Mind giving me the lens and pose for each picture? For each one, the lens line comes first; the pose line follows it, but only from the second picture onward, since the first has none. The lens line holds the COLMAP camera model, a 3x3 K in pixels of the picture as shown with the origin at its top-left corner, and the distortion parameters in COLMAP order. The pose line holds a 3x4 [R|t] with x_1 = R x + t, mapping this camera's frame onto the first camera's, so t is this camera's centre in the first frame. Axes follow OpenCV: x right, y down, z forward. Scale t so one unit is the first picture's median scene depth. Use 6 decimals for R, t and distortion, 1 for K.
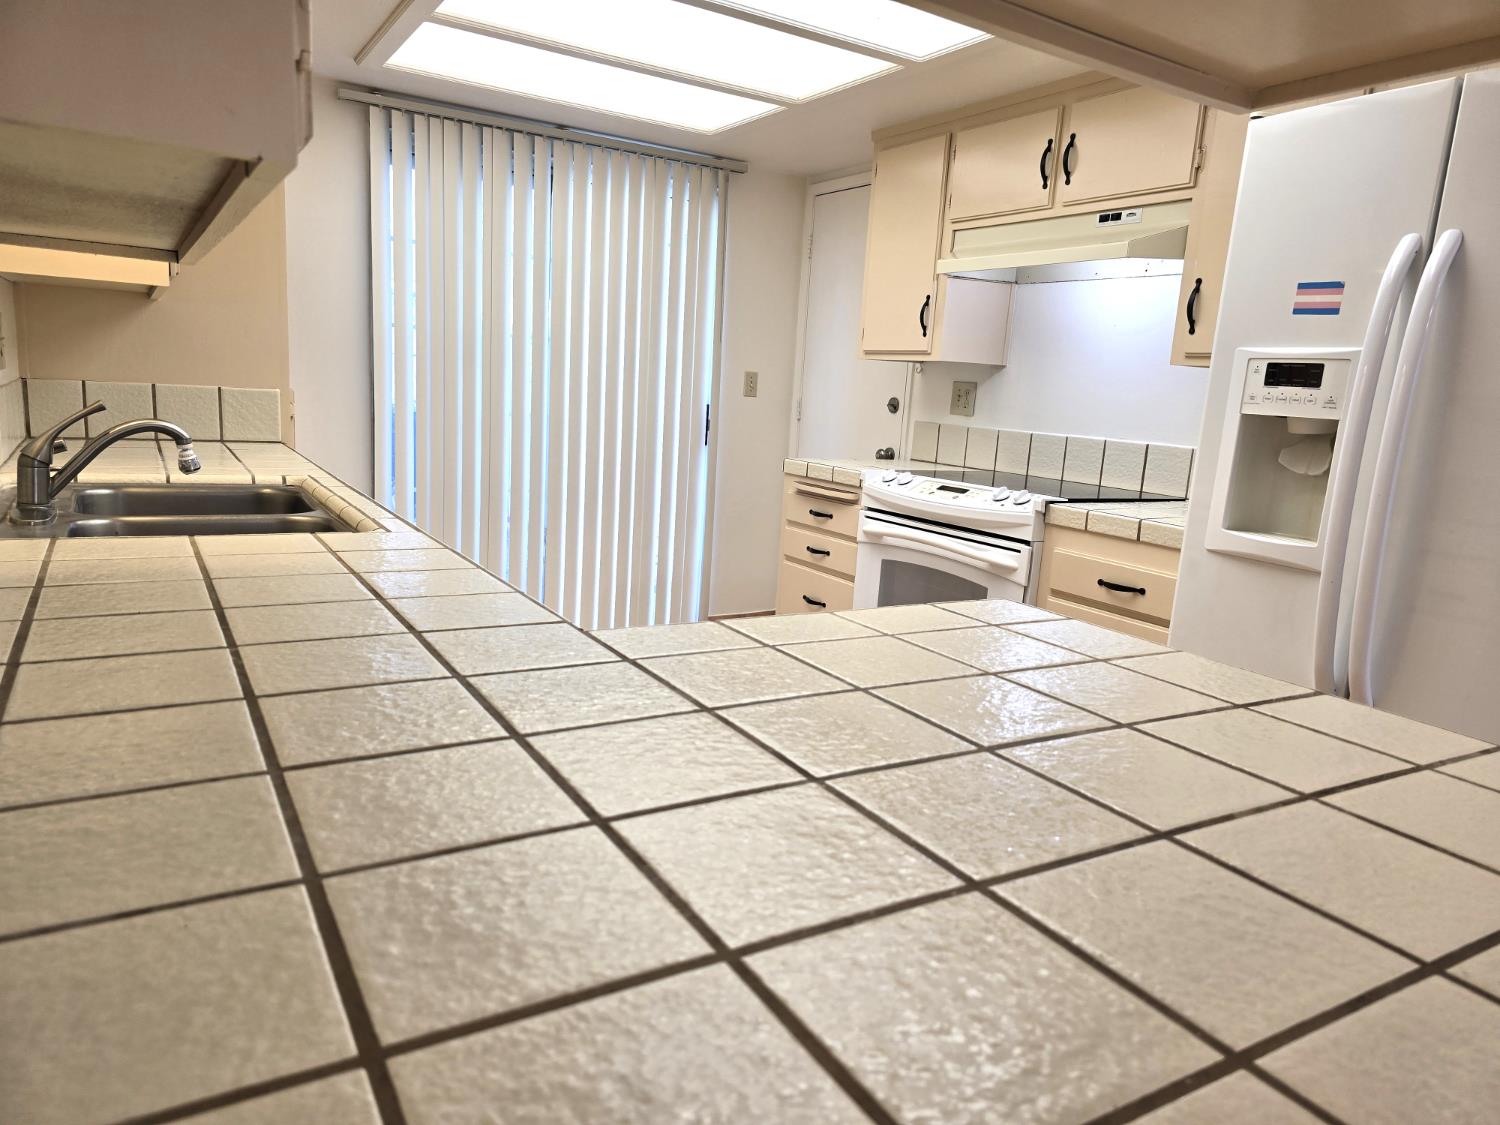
lens RADIAL K [[1011.8, 0, 752.2], [0, 1011.8, 569.8], [0, 0, 1]] dist [0.029769, -0.004115]
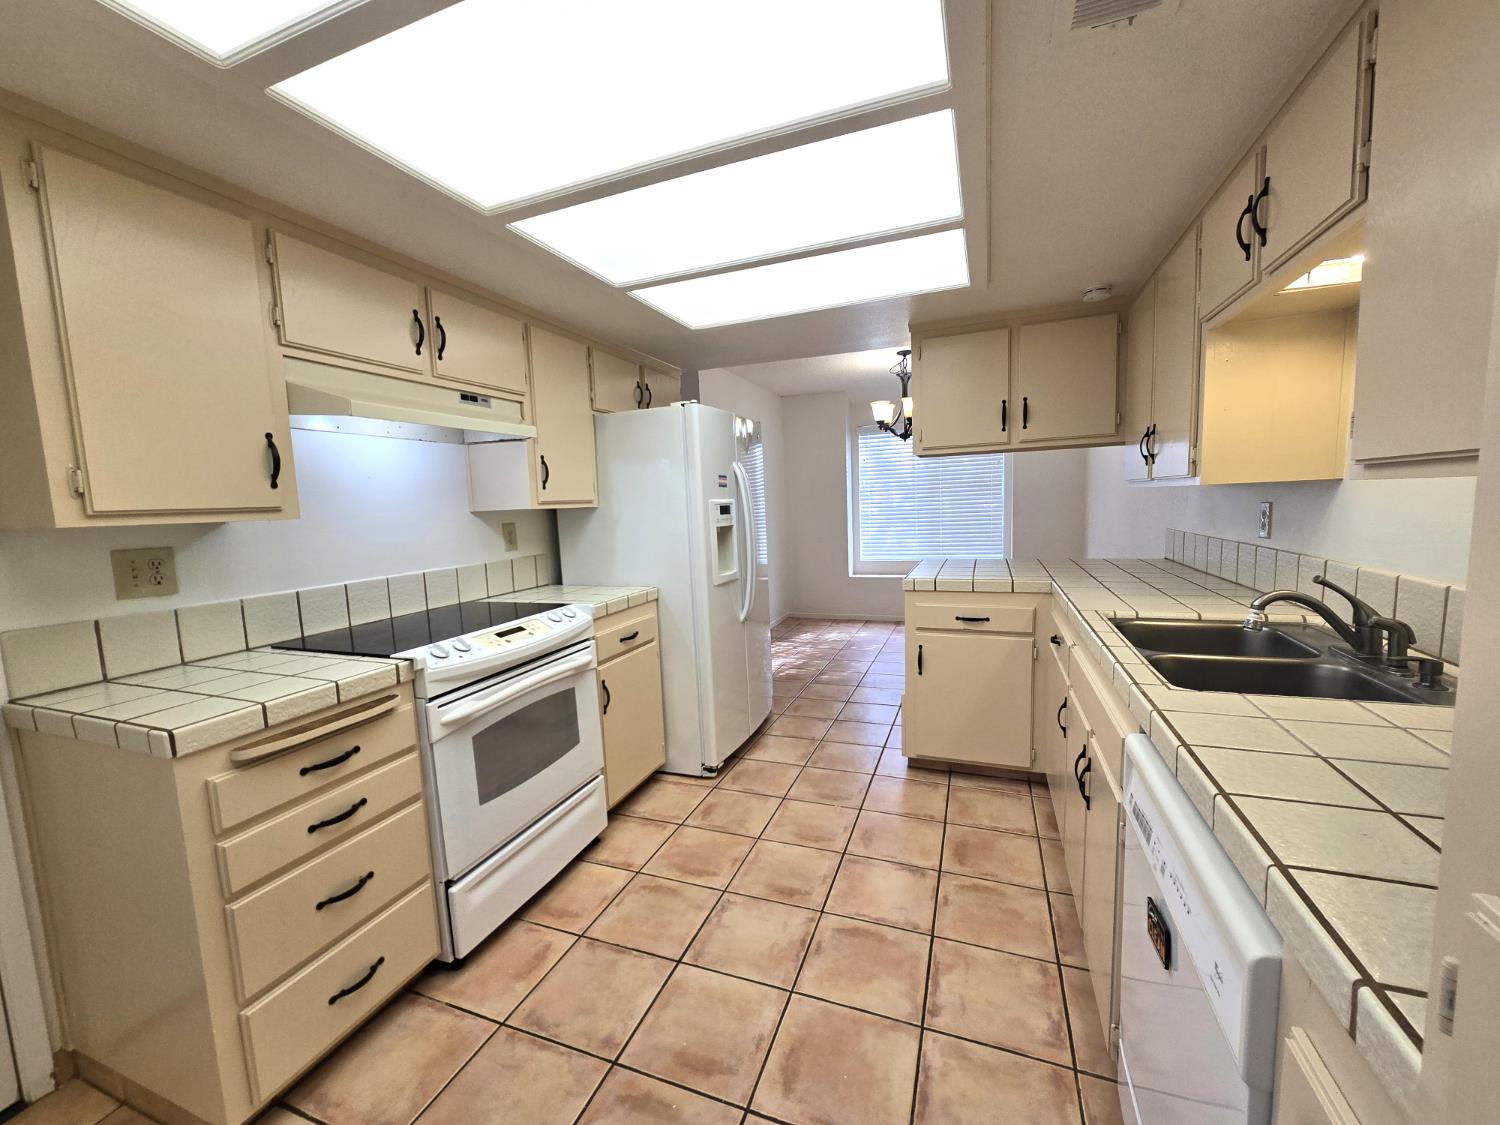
lens RADIAL K [[616.7, 0, 731.8], [0, 616.7, 568.7], [0, 0, 1]] dist [-0.004621, 0.000036]
pose [[-0.603143, -0.119790, 0.788587, -0.410278], [0.150720, 0.953732, 0.260153, -0.253610], [-0.783264, 0.275765, -0.557182, 1.062956]]
